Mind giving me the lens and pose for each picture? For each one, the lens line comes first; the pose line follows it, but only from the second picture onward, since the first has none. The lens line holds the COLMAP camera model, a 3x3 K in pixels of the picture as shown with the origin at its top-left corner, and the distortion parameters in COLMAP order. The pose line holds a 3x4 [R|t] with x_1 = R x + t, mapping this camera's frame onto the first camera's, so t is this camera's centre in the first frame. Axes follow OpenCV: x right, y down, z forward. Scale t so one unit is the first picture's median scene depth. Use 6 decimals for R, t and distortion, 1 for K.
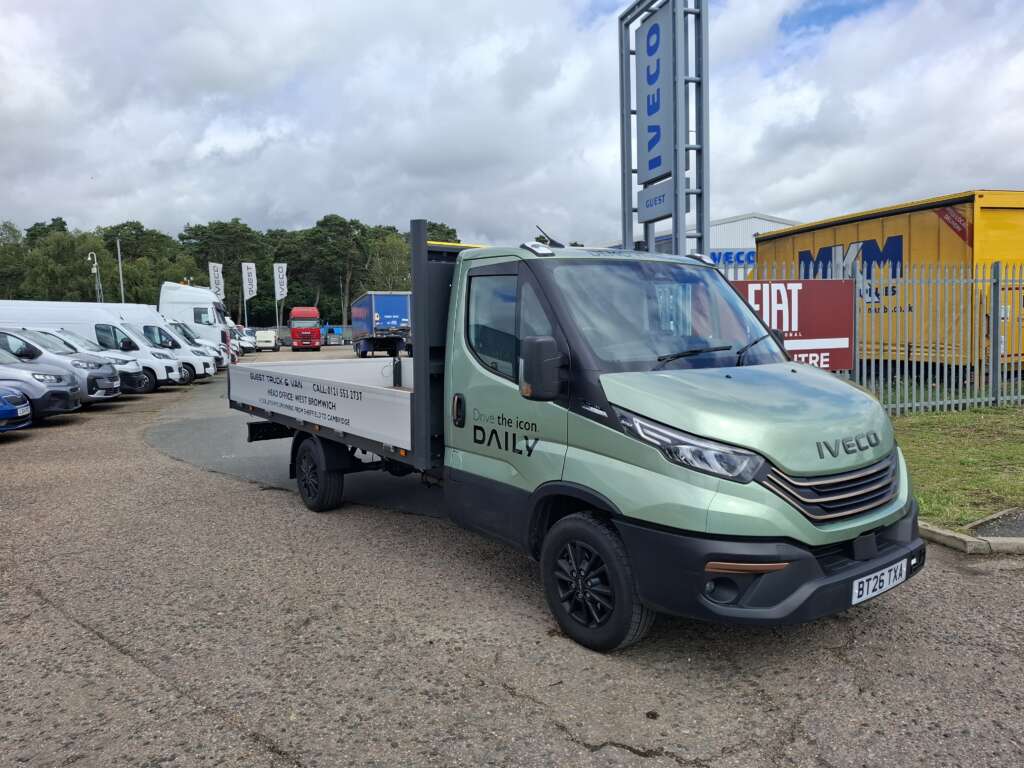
lens RADIAL K [[689.9, 0, 517.1], [0, 689.9, 371.1], [0, 0, 1]] dist [0.069698, -0.074398]
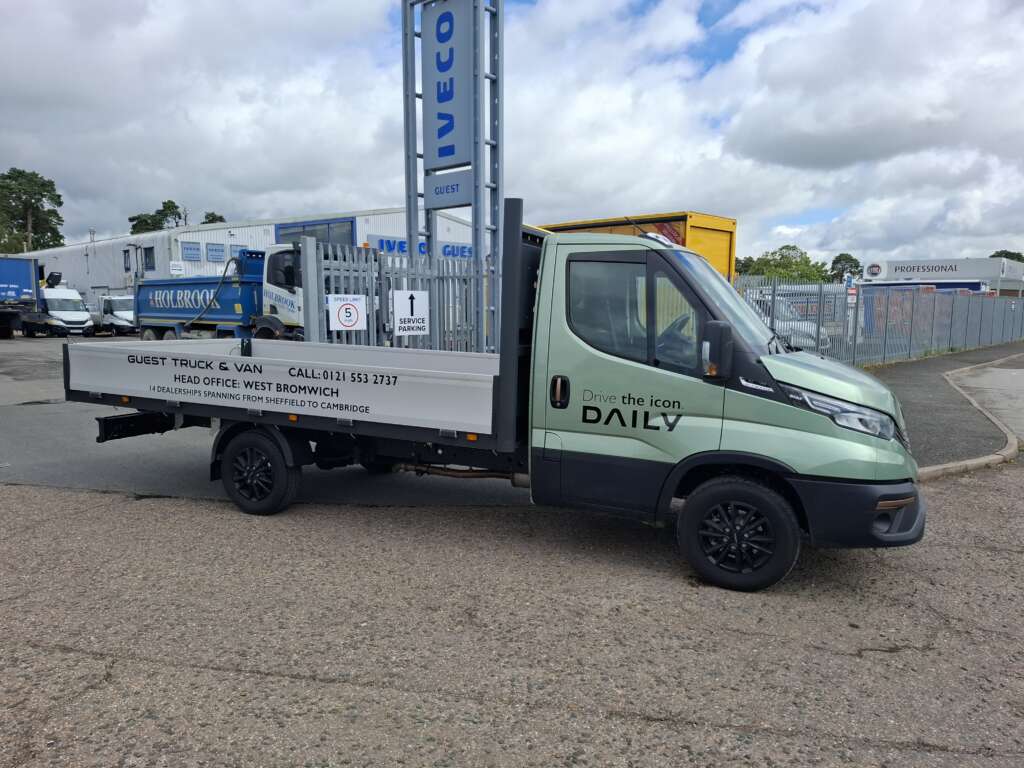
lens RADIAL K [[691.0, 0, 514.5], [0, 691.0, 385.1], [0, 0, 1]] dist [0.066571, -0.067535]
pose [[0.878904, -0.016840, 0.476702, -0.626648], [-0.002965, 0.999164, 0.040763, 0.005017], [-0.476990, -0.037240, 0.878119, 0.130665]]
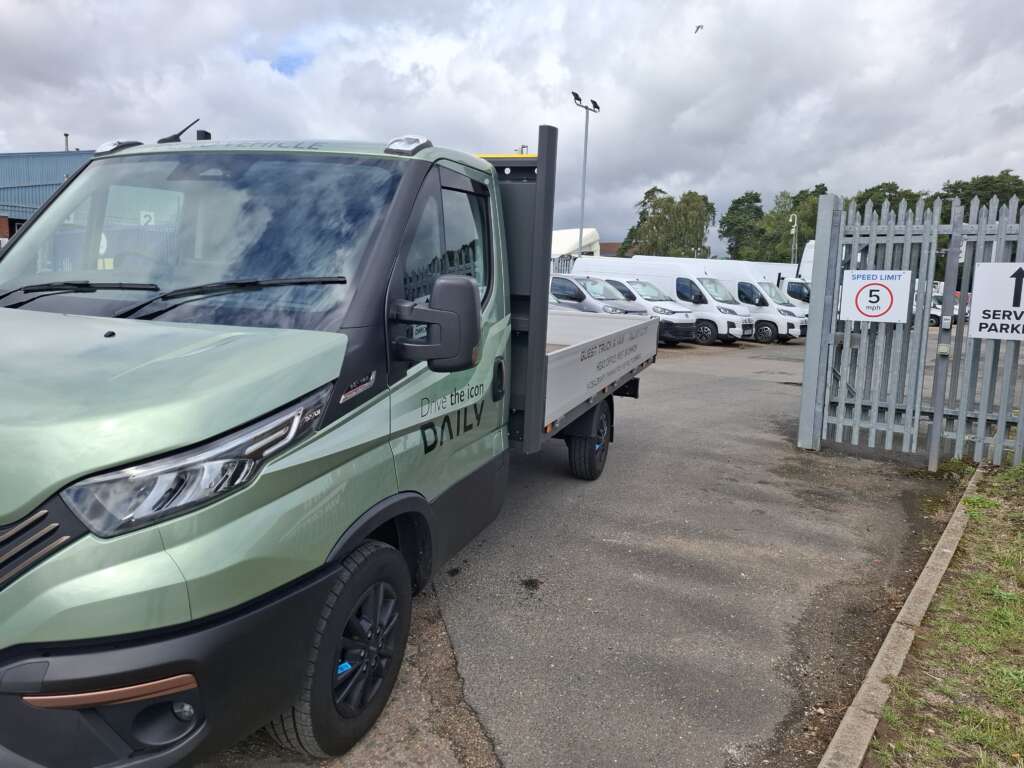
lens RADIAL K [[691.0, 0, 514.5], [0, 691.0, 385.1], [0, 0, 1]] dist [0.066571, -0.067535]
pose [[0.555836, 0.166025, -0.814544, 0.886038], [-0.108457, 0.985961, 0.126954, -0.053889], [0.824186, 0.017778, 0.566040, 0.845741]]
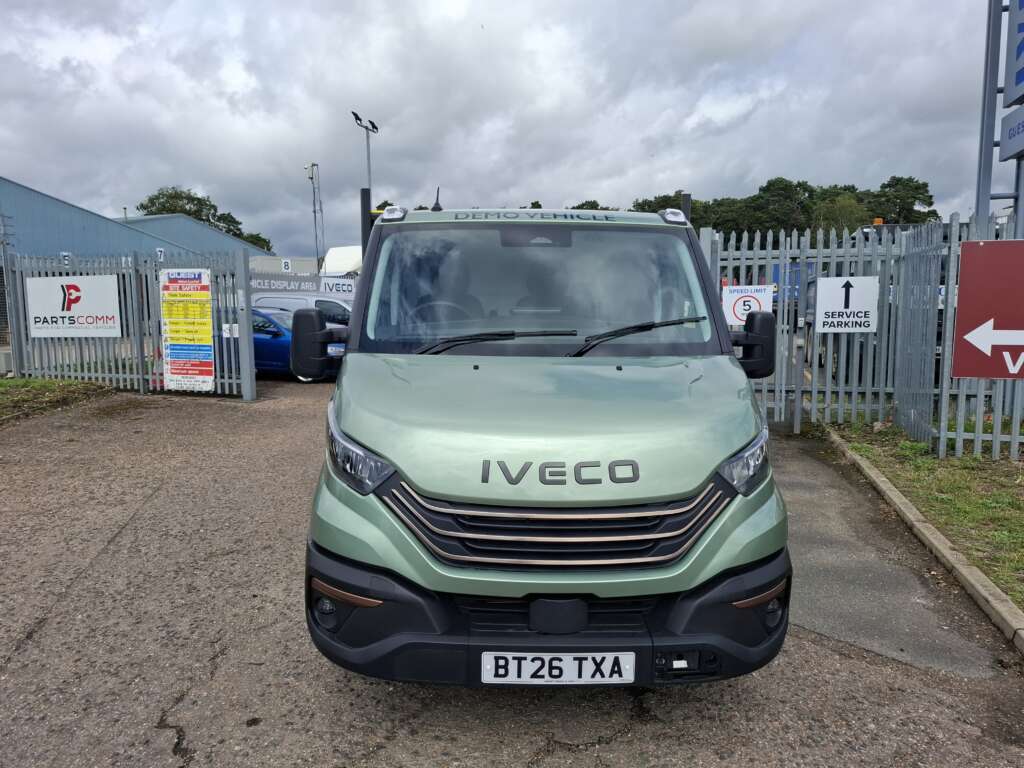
lens RADIAL K [[691.0, 0, 514.5], [0, 691.0, 385.1], [0, 0, 1]] dist [0.066571, -0.067535]
pose [[0.816483, 0.090531, -0.570227, 0.641637], [-0.054900, 0.995329, 0.079412, -0.029425], [0.574753, -0.033533, 0.817640, 0.302698]]
